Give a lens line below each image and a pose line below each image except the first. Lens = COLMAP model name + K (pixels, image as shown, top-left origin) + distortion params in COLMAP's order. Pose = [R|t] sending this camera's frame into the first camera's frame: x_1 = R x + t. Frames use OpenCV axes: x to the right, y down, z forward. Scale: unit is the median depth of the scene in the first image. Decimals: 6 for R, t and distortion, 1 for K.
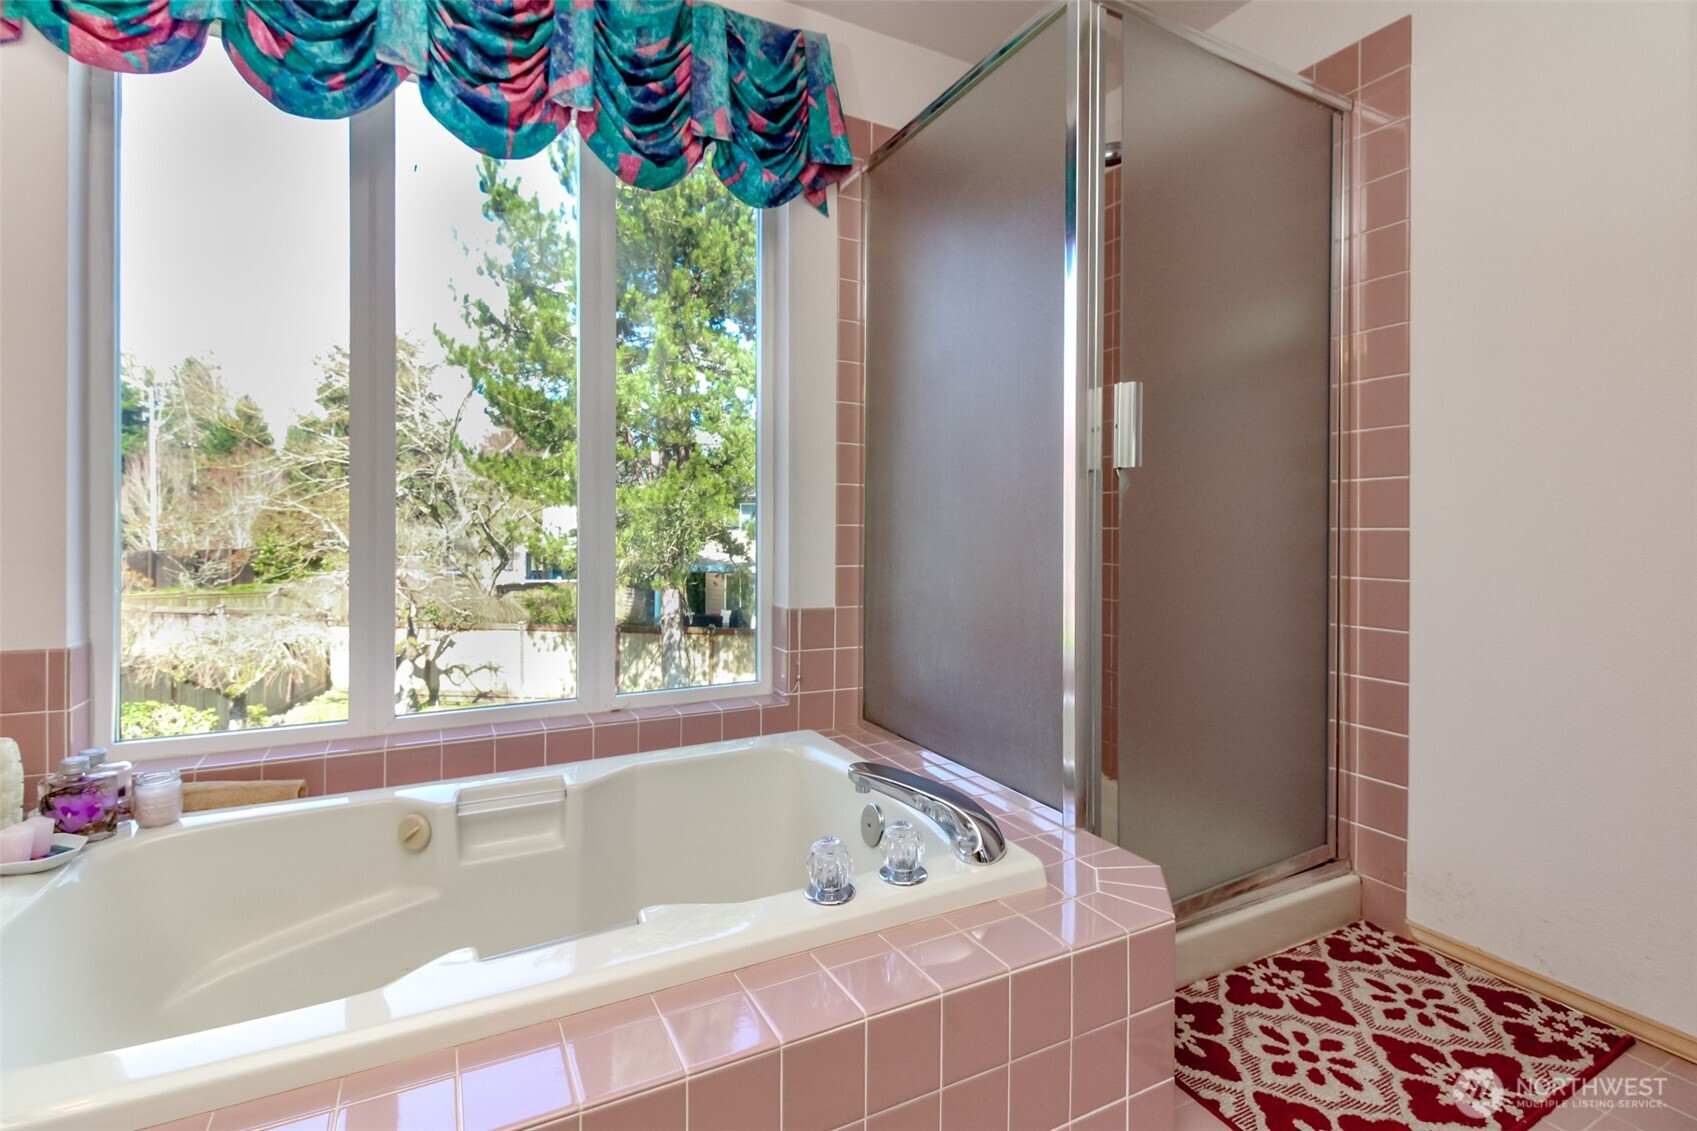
lens RADIAL K [[782.2, 0, 850.1], [0, 782.2, 533.2], [0, 0, 1]] dist [0.013373, -0.009678]
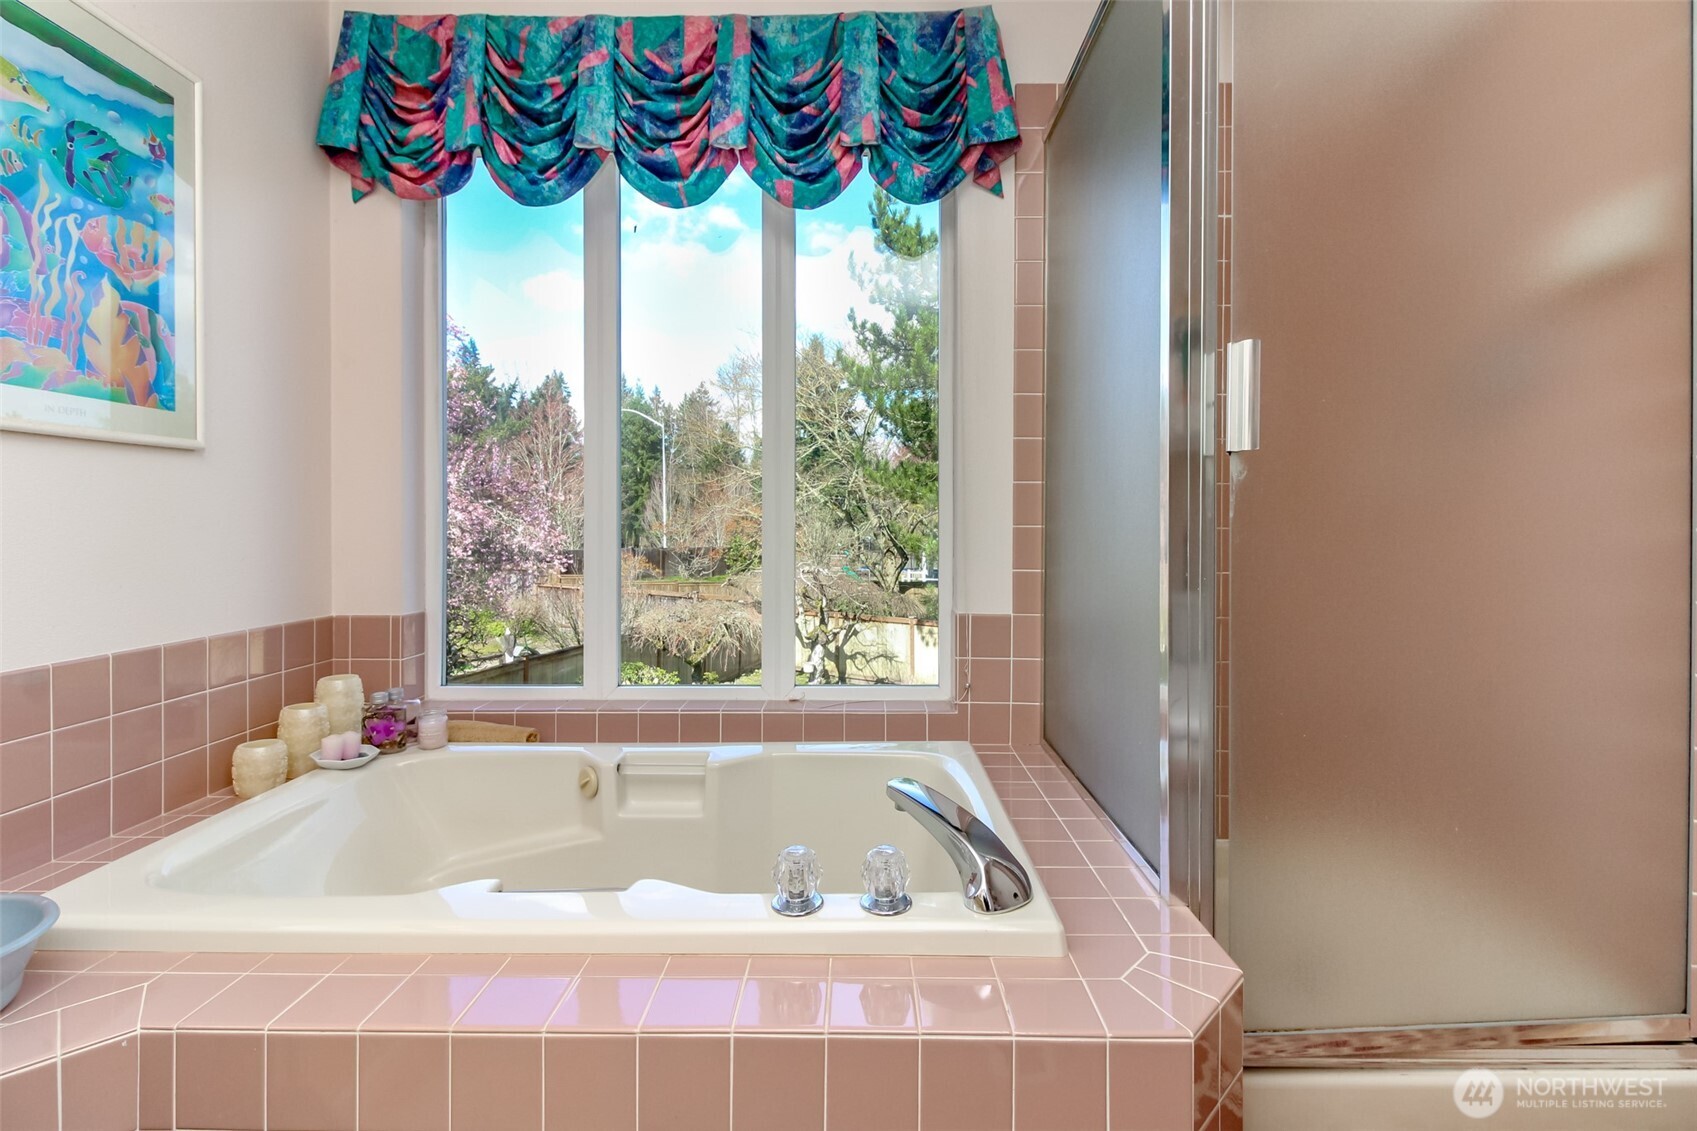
lens RADIAL K [[782.2, 0, 858.7], [0, 782.2, 533.8], [0, 0, 1]] dist [0.013373, -0.009678]
pose [[0.882802, 0.001512, -0.469744, 0.301494], [-0.002474, 0.999996, -0.001431, 0.000051], [0.469739, 0.002425, 0.882802, 0.105986]]
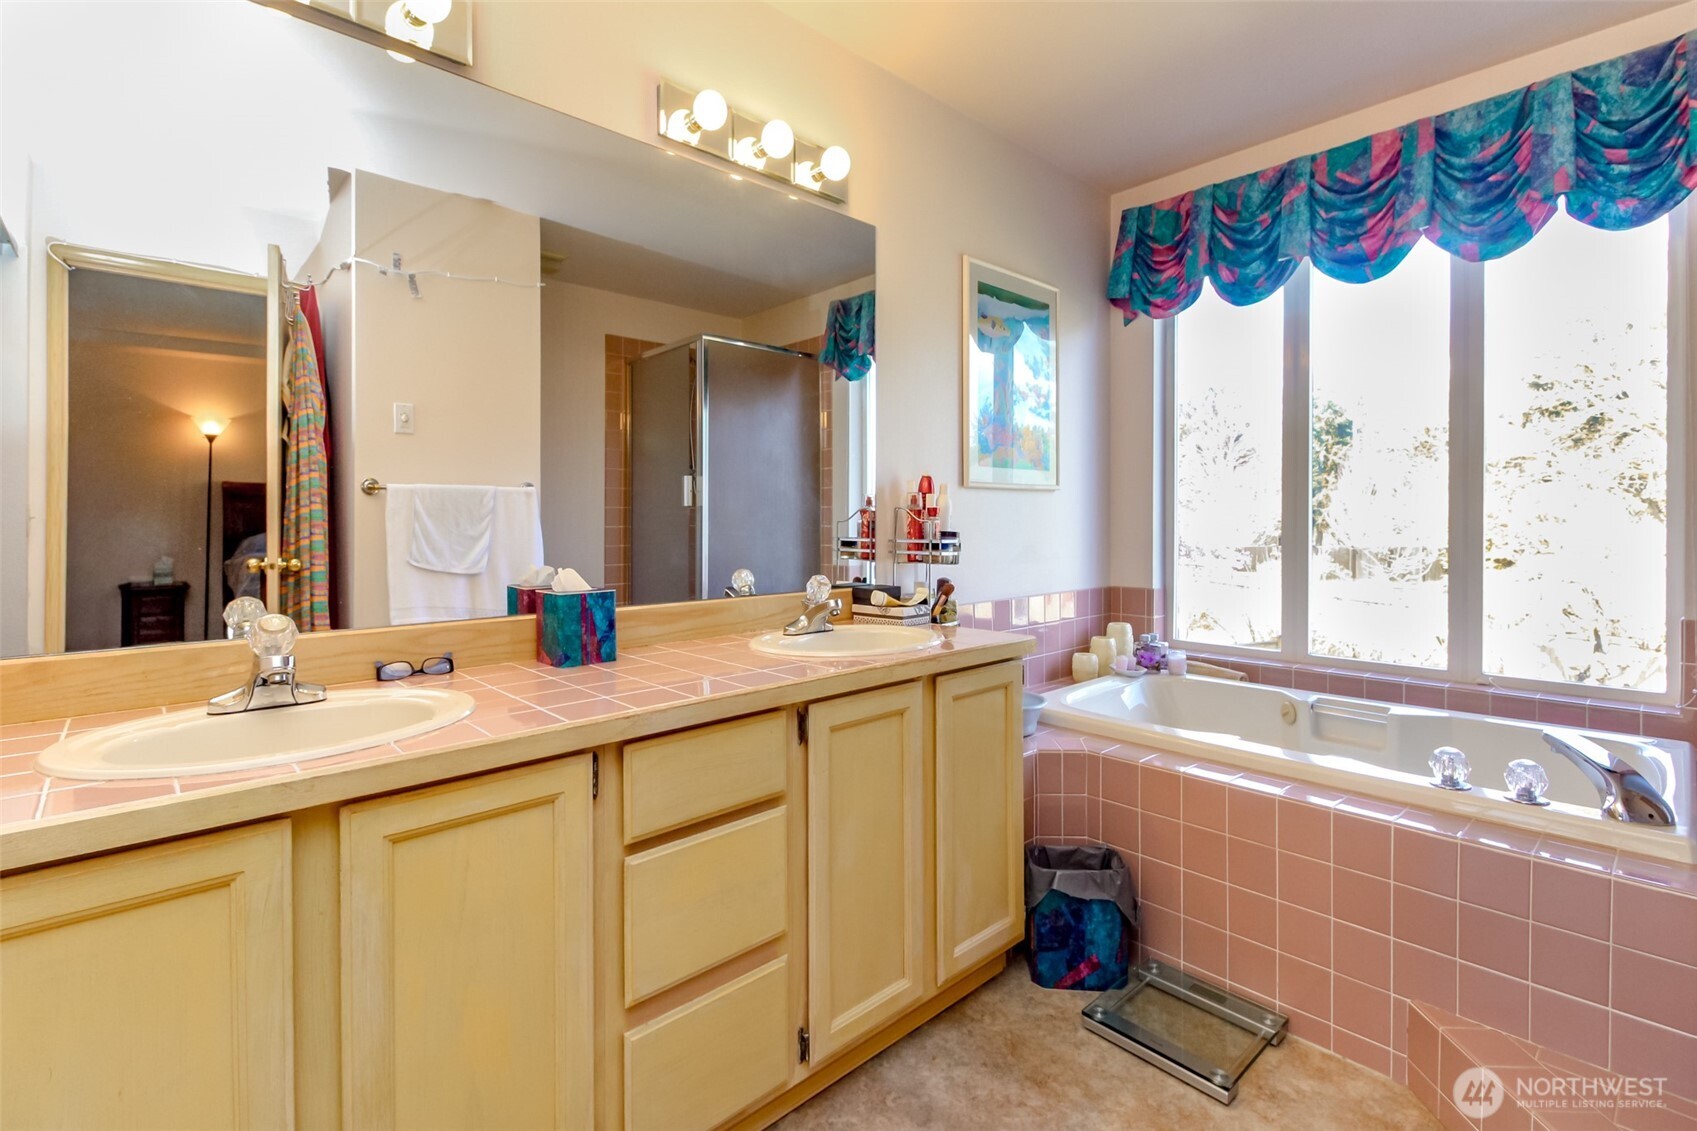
lens RADIAL K [[782.2, 0, 838.6], [0, 782.2, 531.2], [0, 0, 1]] dist [0.013373, -0.009678]
pose [[0.253355, 0.005632, -0.967357, 0.678951], [-0.005592, 0.999975, 0.004358, -0.013562], [0.967357, 0.004305, 0.253380, -0.303117]]
